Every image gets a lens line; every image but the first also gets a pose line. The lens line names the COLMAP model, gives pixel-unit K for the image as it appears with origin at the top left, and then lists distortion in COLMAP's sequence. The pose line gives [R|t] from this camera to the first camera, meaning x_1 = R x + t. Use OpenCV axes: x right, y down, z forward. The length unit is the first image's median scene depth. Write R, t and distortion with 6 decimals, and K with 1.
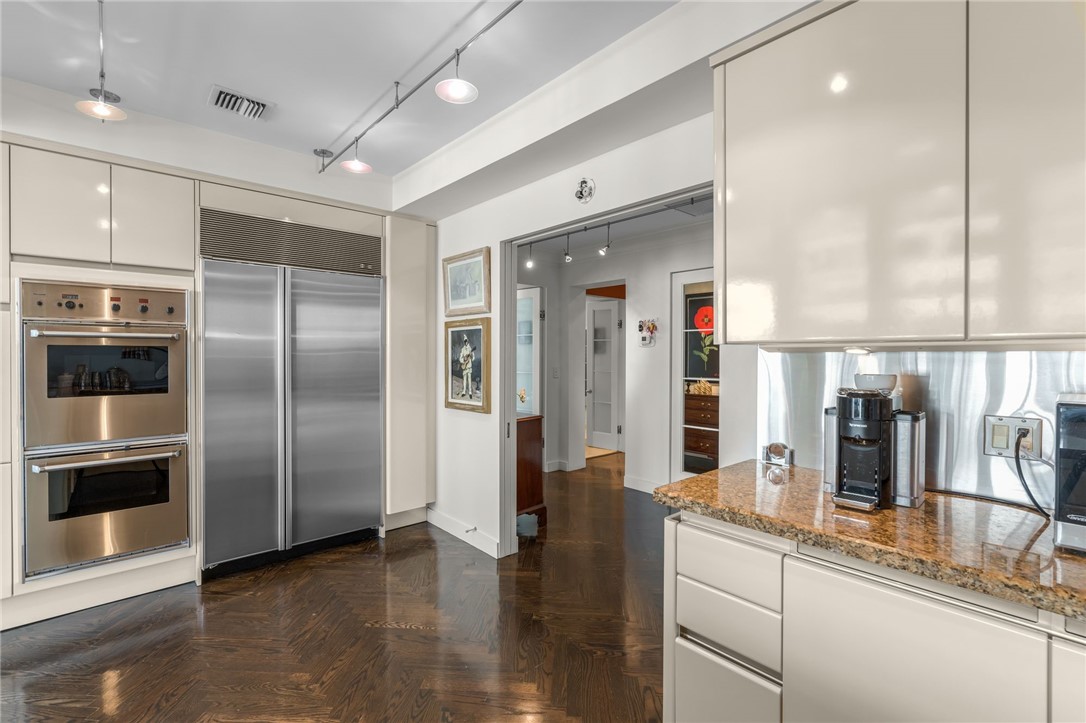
lens RADIAL K [[488.2, 0, 546.4], [0, 488.2, 357.3], [0, 0, 1]] dist [-0.011803, 0.001944]
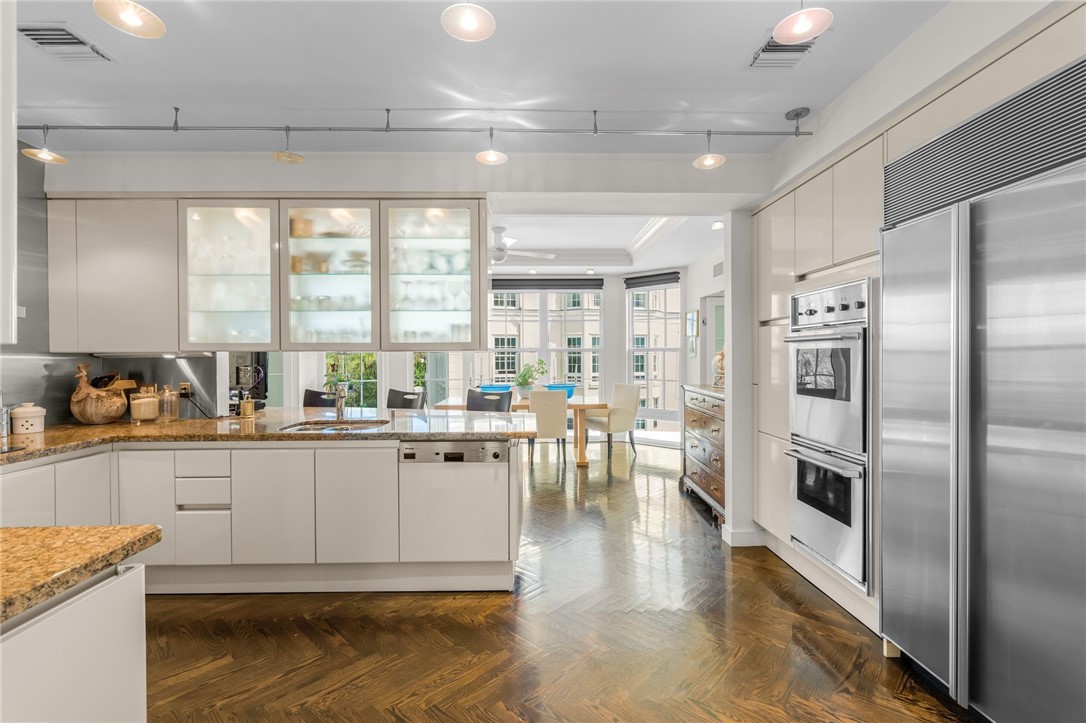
lens RADIAL K [[488.2, 0, 540.9], [0, 488.2, 359.7], [0, 0, 1]] dist [-0.011803, 0.001944]
pose [[-0.647314, 0.006749, -0.762194, 0.412486], [-0.007688, 0.999852, 0.015382, -0.022081], [0.762185, 0.015817, -0.647166, 1.948529]]
